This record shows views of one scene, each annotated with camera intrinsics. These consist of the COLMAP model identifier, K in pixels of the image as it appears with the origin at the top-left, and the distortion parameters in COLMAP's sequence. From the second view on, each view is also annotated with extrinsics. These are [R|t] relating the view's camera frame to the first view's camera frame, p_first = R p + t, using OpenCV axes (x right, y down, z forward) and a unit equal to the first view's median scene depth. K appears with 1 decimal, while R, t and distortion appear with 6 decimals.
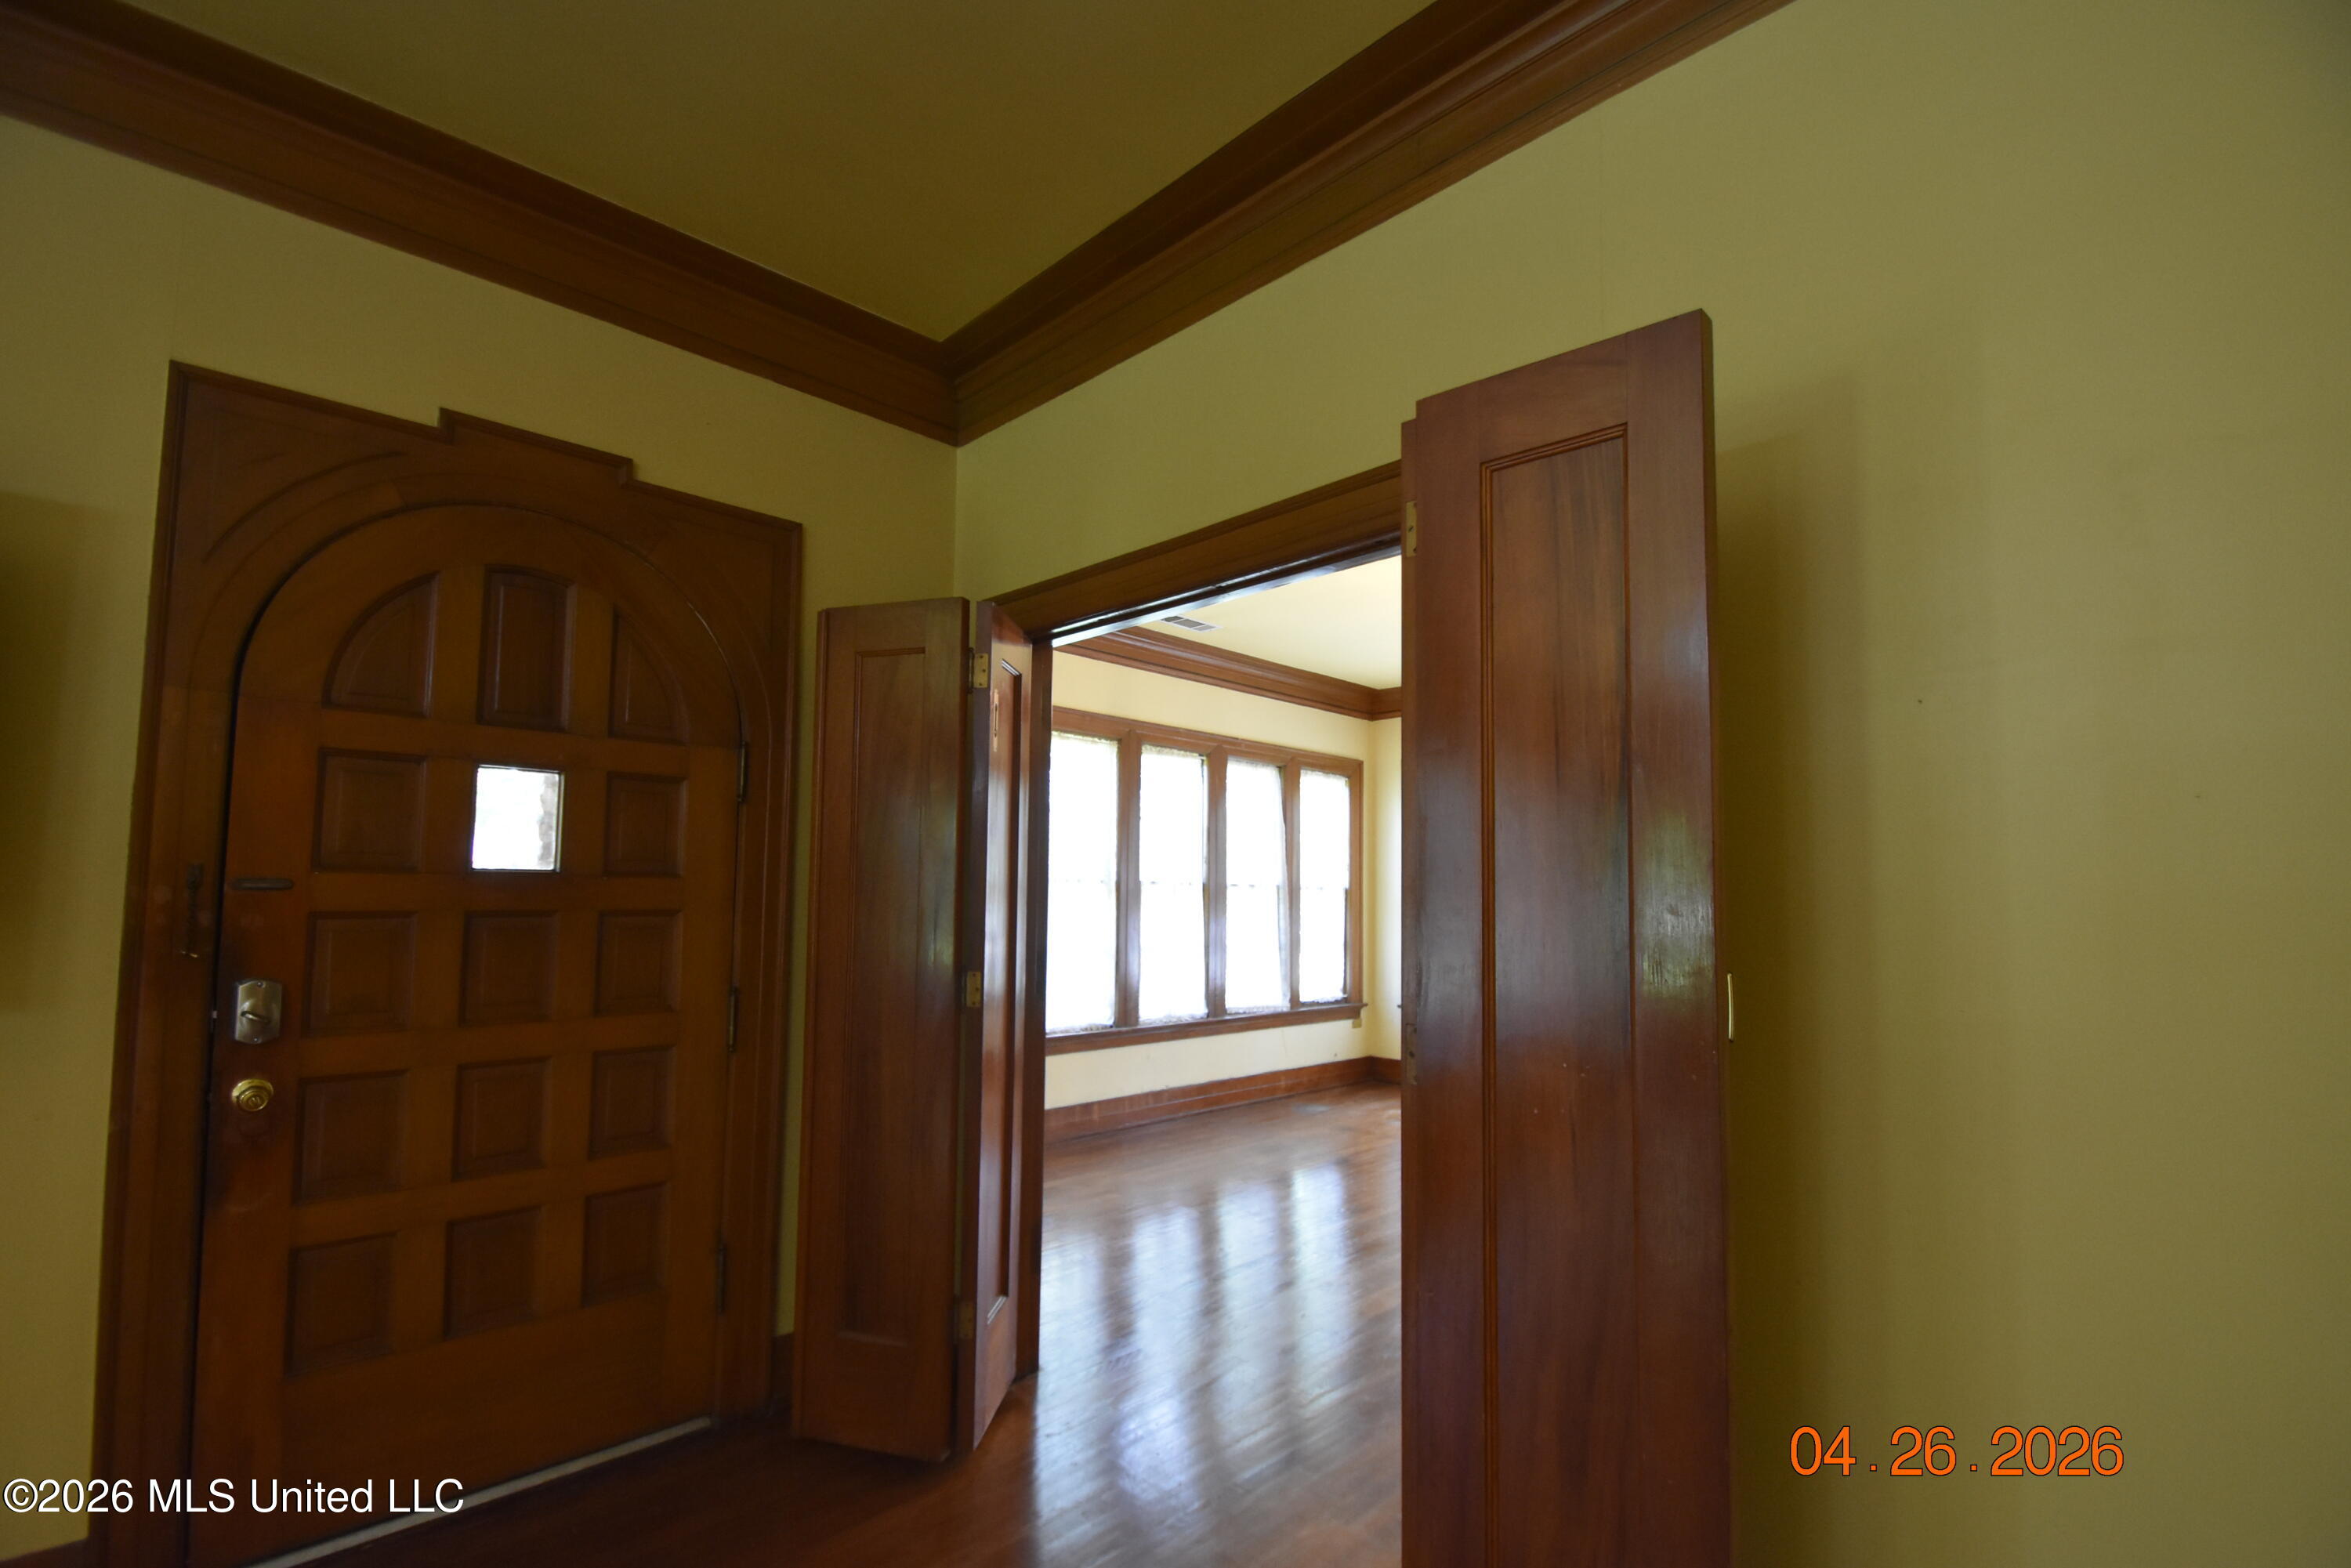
lens RADIAL K [[1045.2, 0, 1175.8], [0, 1045.2, 798.3], [0, 0, 1]] dist [0.018647, -0.001080]
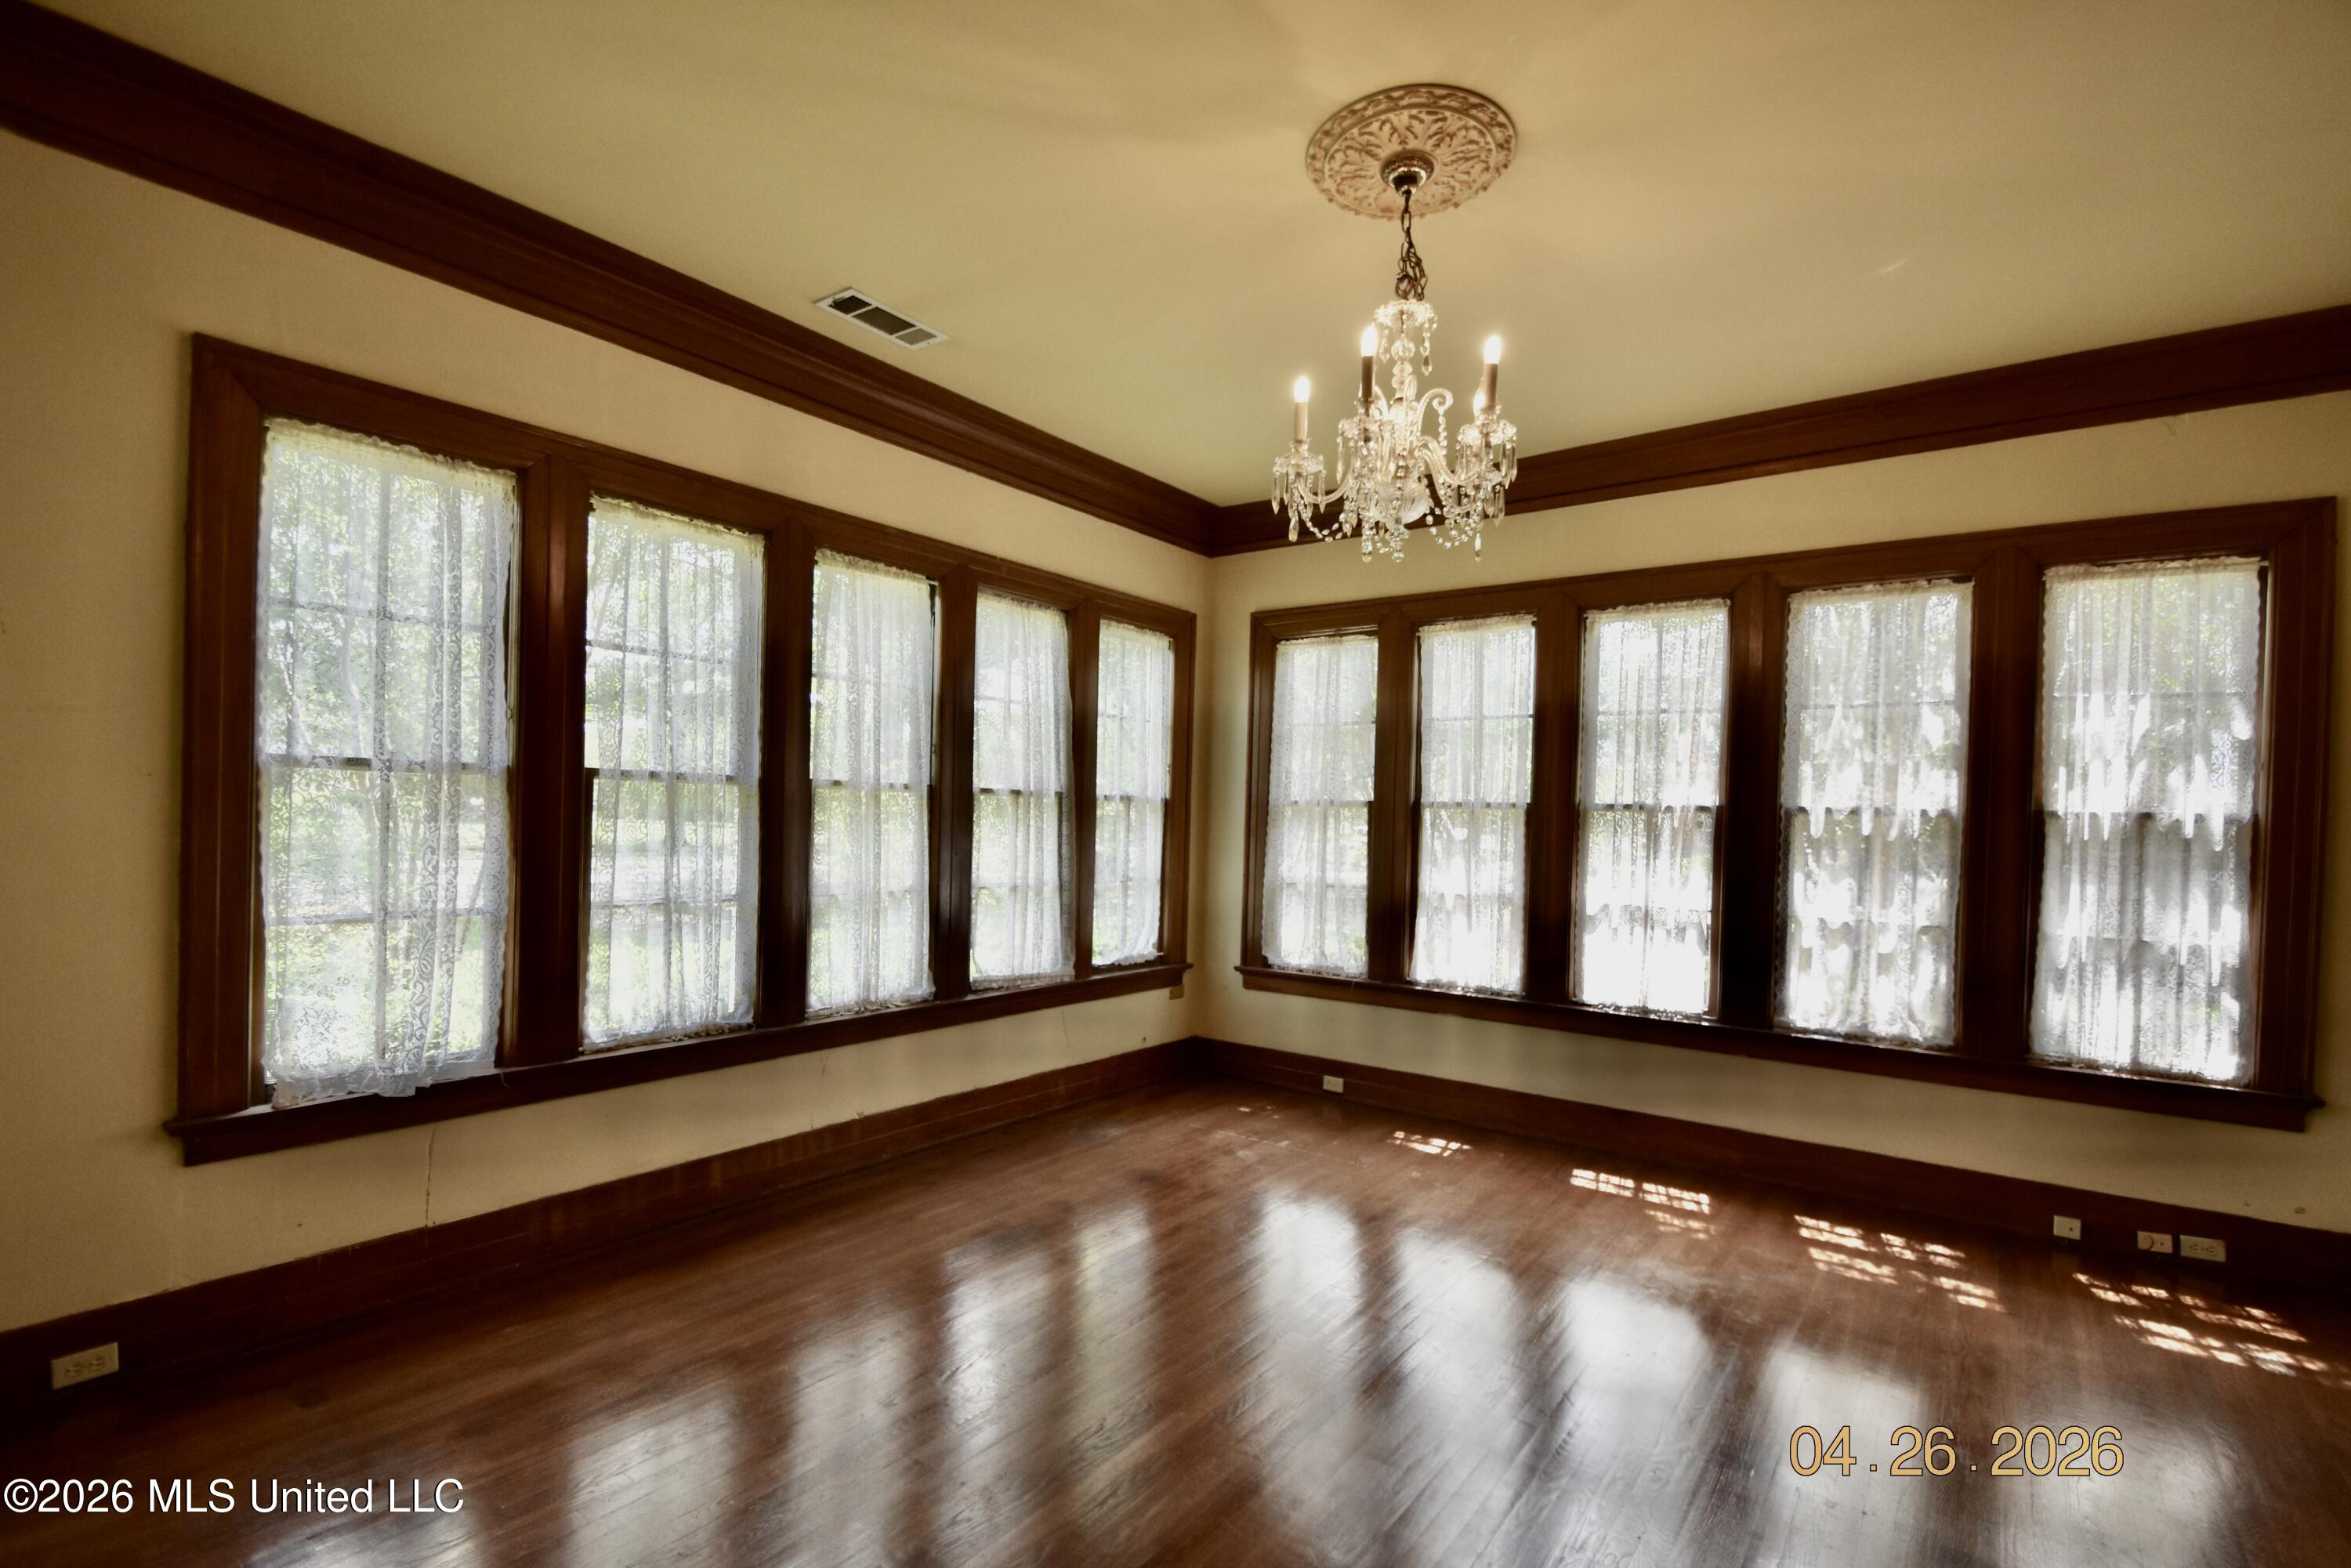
lens RADIAL K [[1045.2, 0, 1175.1], [0, 1045.2, 799.3], [0, 0, 1]] dist [0.018647, -0.001080]
pose [[0.990260, 0.010861, 0.138809, 0.080538], [-0.021866, 0.996713, 0.078004, 0.036042], [-0.137506, -0.080280, 0.987242, 0.353033]]
